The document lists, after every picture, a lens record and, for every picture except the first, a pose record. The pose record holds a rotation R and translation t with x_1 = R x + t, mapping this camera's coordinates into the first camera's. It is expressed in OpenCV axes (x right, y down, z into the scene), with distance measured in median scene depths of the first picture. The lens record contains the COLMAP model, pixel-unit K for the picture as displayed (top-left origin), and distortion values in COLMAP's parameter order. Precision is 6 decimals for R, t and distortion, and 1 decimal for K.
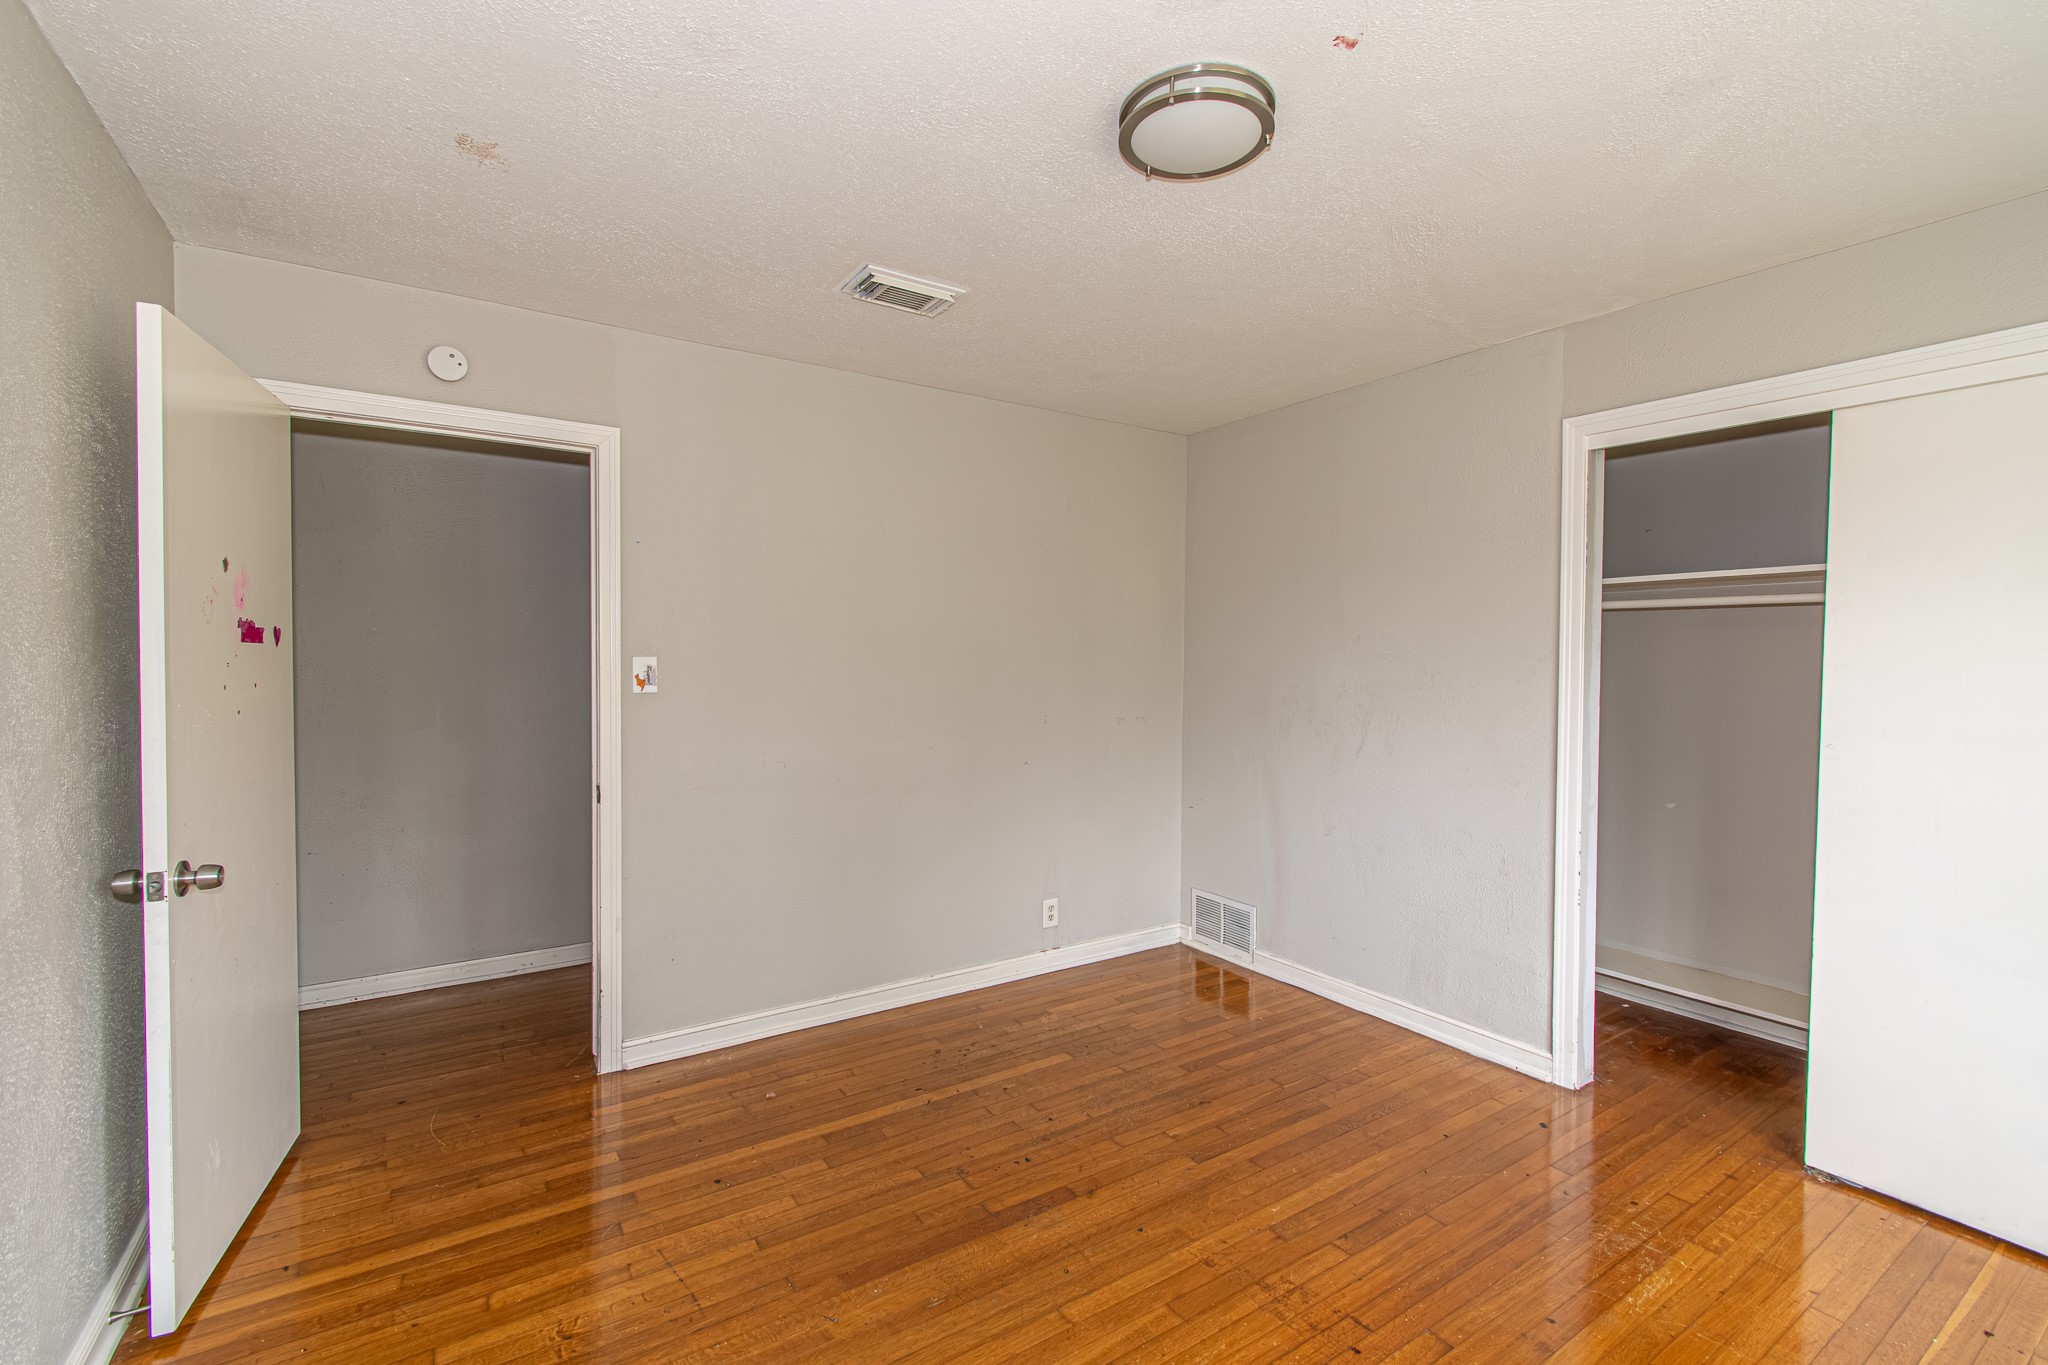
lens RADIAL K [[906.1, 0, 1021.8], [0, 906.1, 673.7], [0, 0, 1]] dist [0.002563, -0.000559]
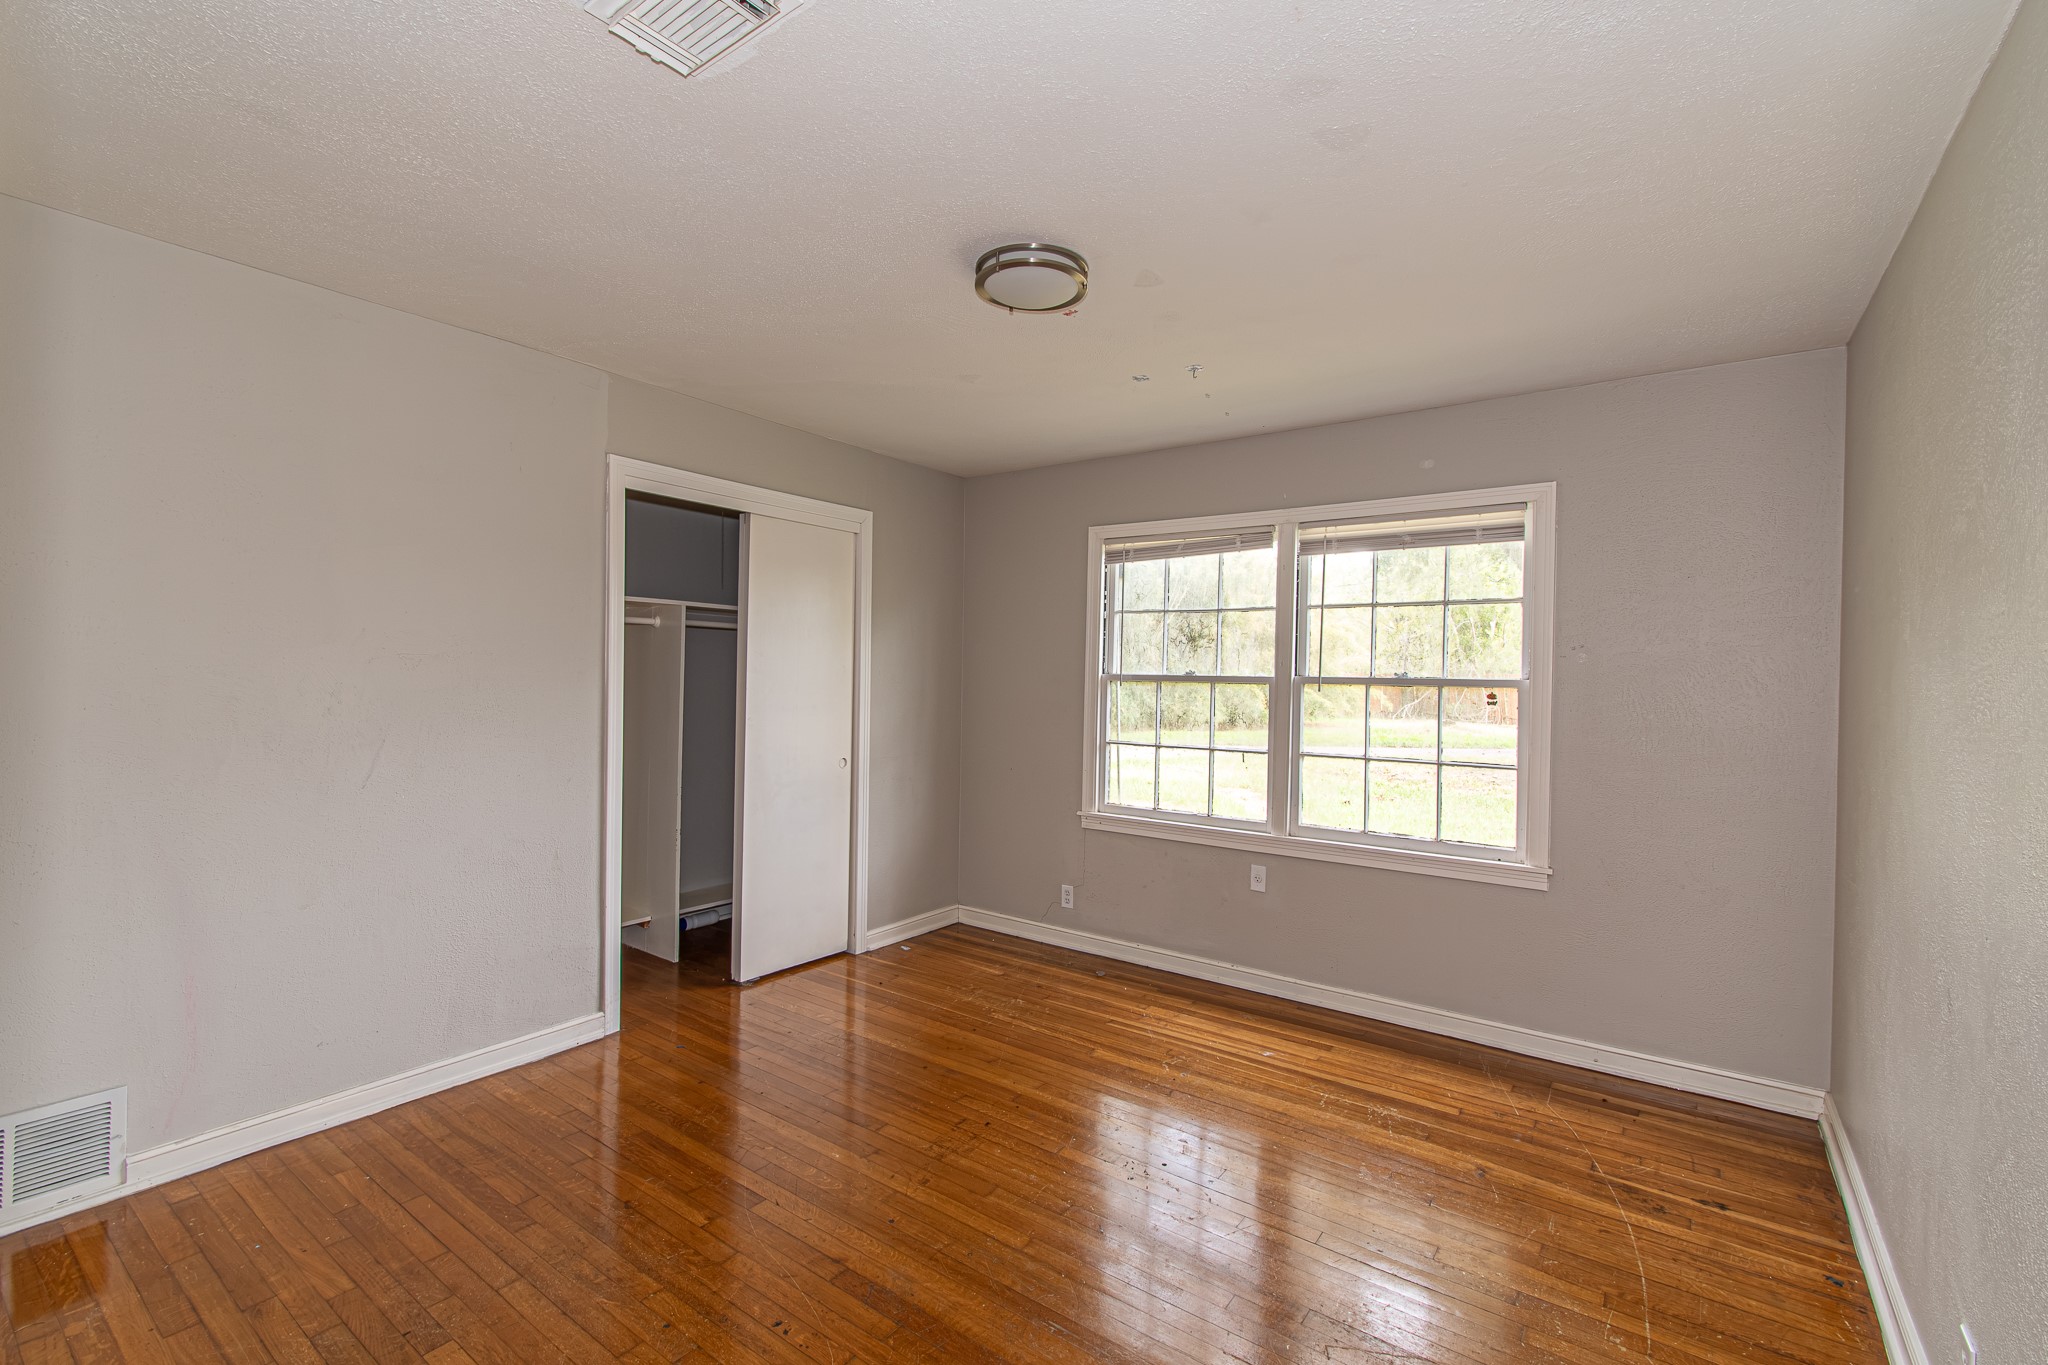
lens RADIAL K [[906.1, 0, 1021.8], [0, 906.1, 673.7], [0, 0, 1]] dist [0.002563, -0.000559]
pose [[-0.341103, -0.014469, 0.939914, -0.664351], [-0.002713, 0.999893, 0.014407, -0.021394], [-0.940022, 0.002364, -0.341106, 0.911058]]
